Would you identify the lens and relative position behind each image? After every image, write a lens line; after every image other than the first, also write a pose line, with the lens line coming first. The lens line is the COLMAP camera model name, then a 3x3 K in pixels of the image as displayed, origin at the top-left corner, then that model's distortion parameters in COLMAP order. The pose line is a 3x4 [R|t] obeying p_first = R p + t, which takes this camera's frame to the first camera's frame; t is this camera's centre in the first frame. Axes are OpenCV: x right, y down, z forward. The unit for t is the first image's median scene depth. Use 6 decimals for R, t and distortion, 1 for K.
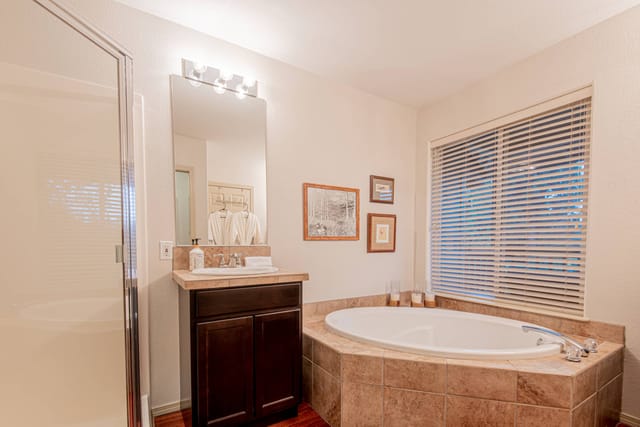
lens RADIAL K [[287.1, 0, 319.3], [0, 287.1, 257.0], [0, 0, 1]] dist [0.000749, -0.000782]
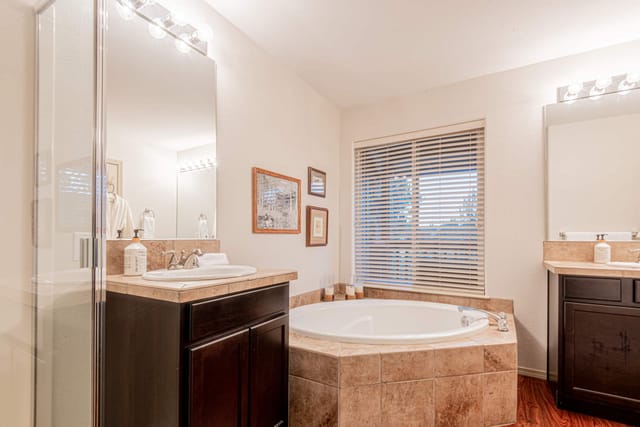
lens RADIAL K [[297.6, 0, 319.8], [0, 297.6, 237.4], [0, 0, 1]] dist [0.010431, 0.000291]
pose [[0.888397, 0.004935, 0.459050, -0.319007], [0.015804, 0.999021, -0.041325, -0.005968], [-0.458804, 0.043968, 0.887449, 0.128585]]
